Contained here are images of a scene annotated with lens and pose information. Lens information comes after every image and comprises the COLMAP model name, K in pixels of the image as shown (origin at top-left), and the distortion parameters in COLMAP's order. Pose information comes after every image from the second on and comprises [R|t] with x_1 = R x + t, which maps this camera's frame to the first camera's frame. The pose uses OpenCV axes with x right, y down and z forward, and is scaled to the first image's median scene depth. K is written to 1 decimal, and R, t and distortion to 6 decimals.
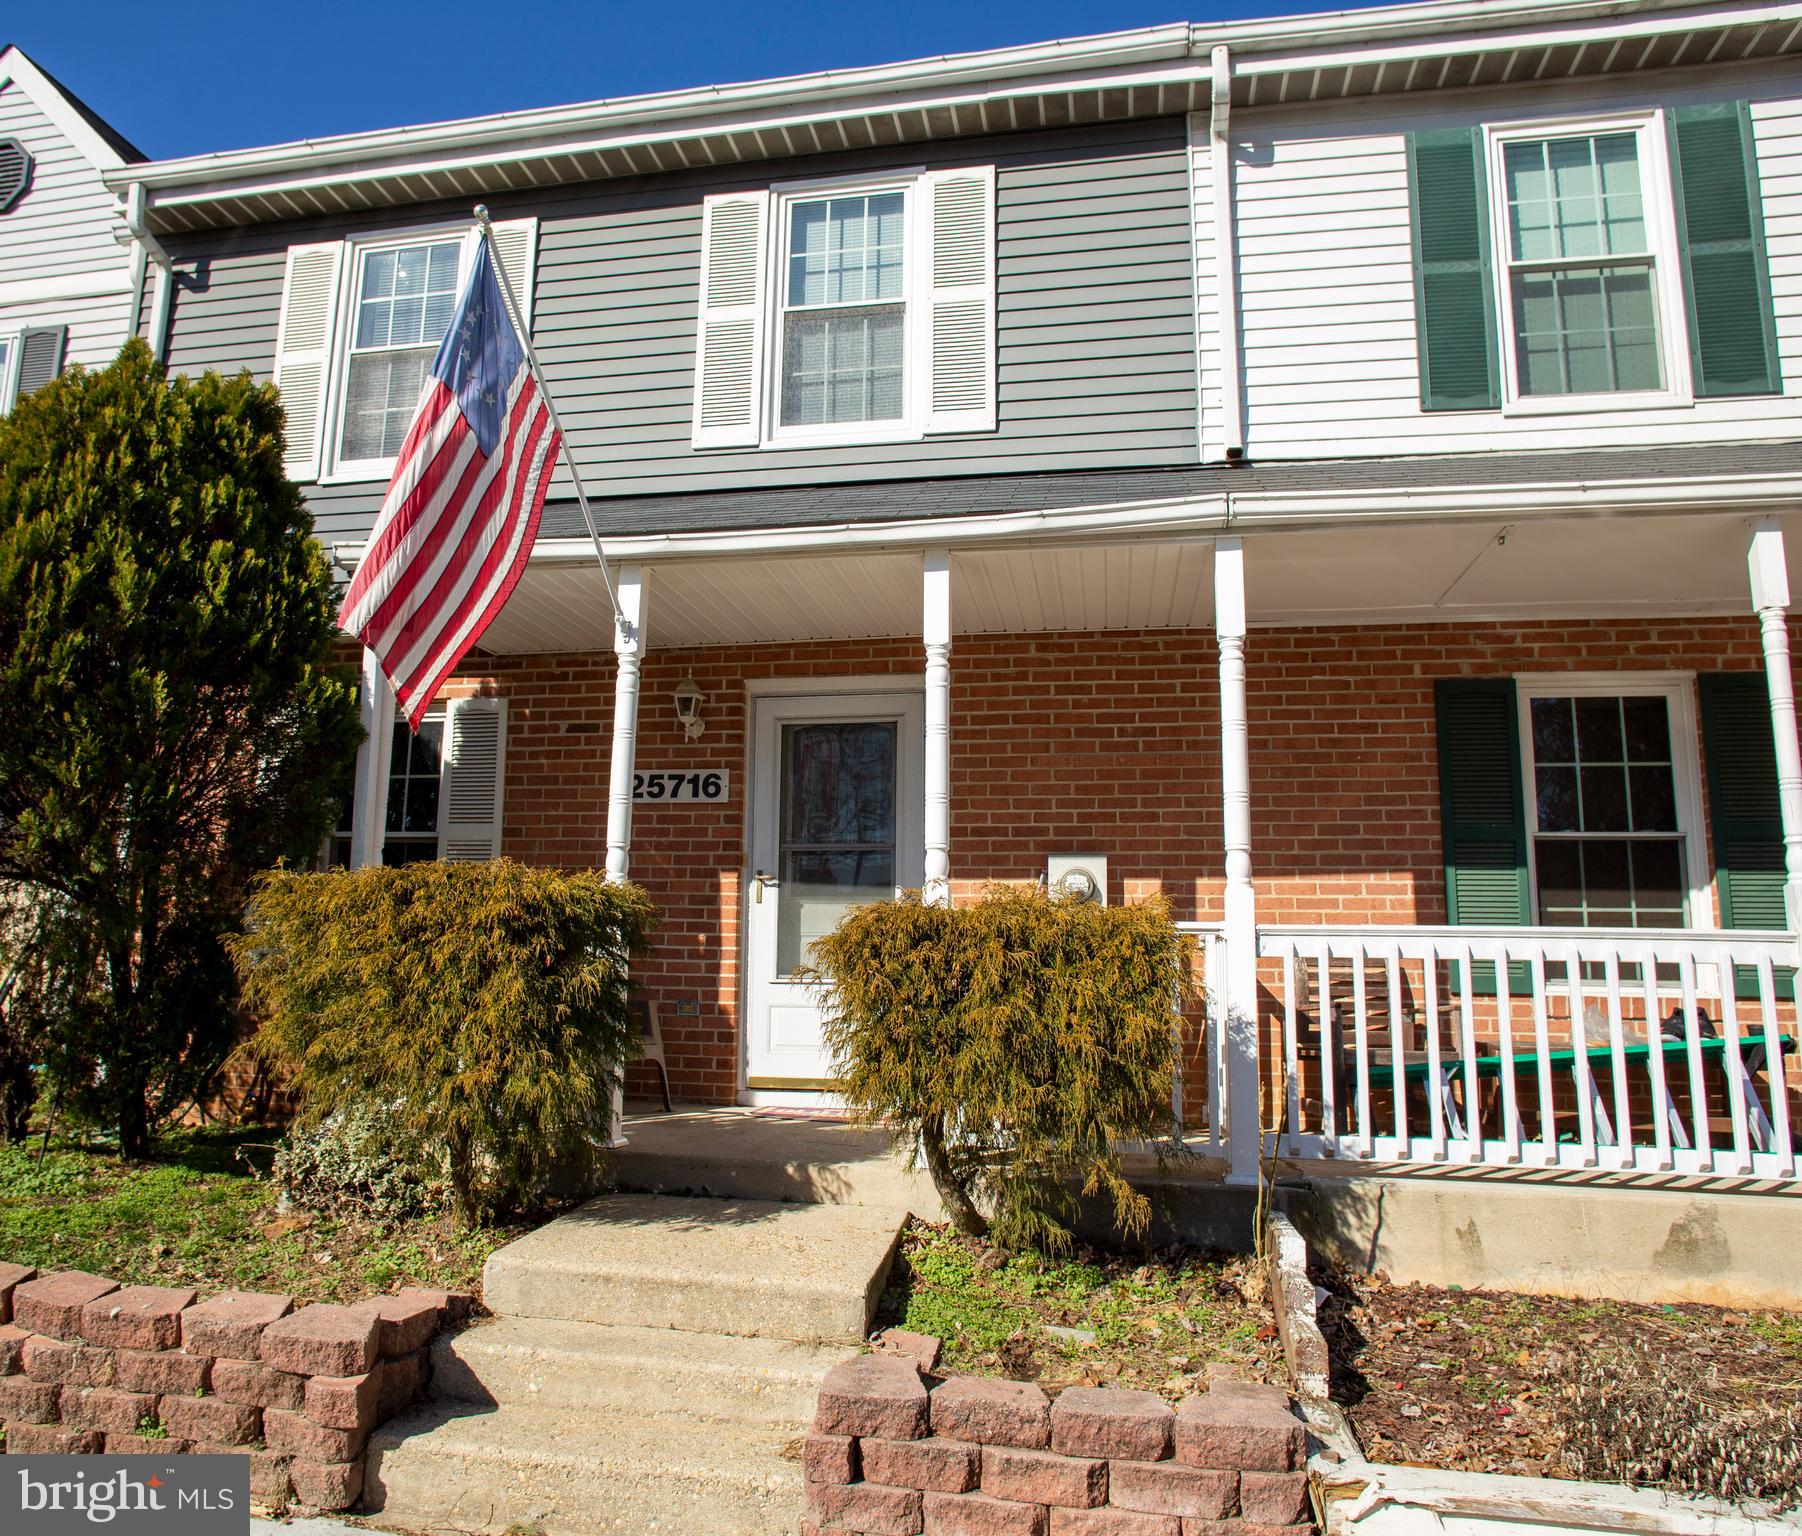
lens RADIAL K [[1323.4, 0, 840.3], [0, 1323.4, 751.8], [0, 0, 1]] dist [-0.074245, 0.054998]
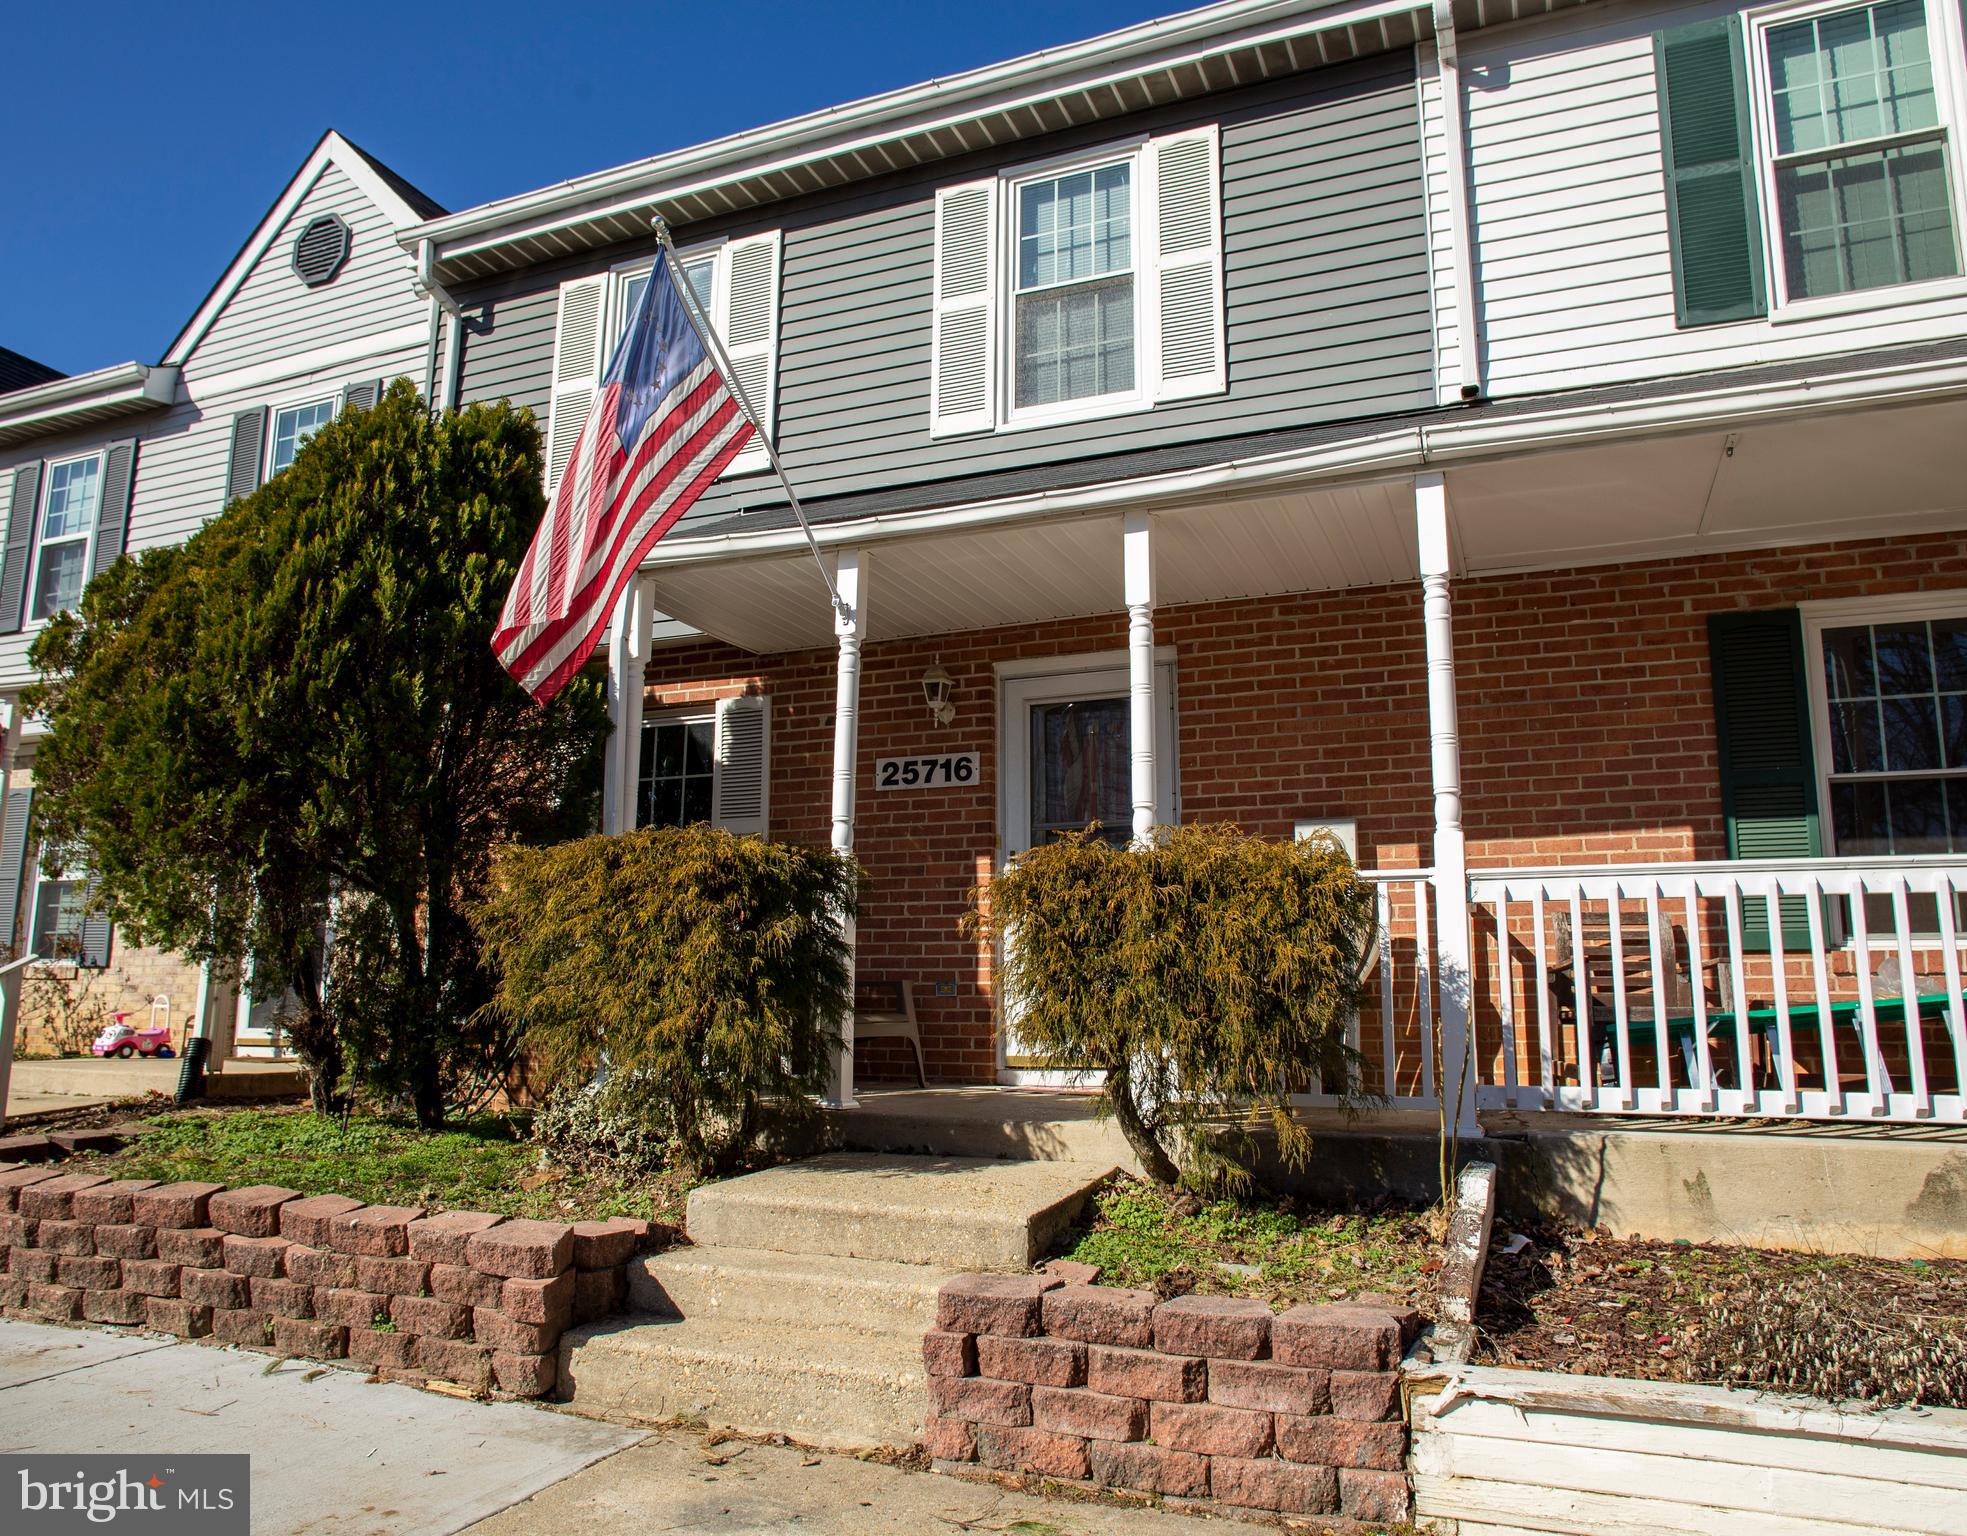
lens RADIAL K [[1387.5, 0, 983.5], [0, 1387.5, 768.0], [0, 0, 1]] dist [-0.073364, 0.053739]
pose [[0.983346, -0.045174, -0.176039, 0.137302], [0.043961, 0.998975, -0.010785, 0.048443], [0.176345, 0.002867, 0.984324, -0.050734]]
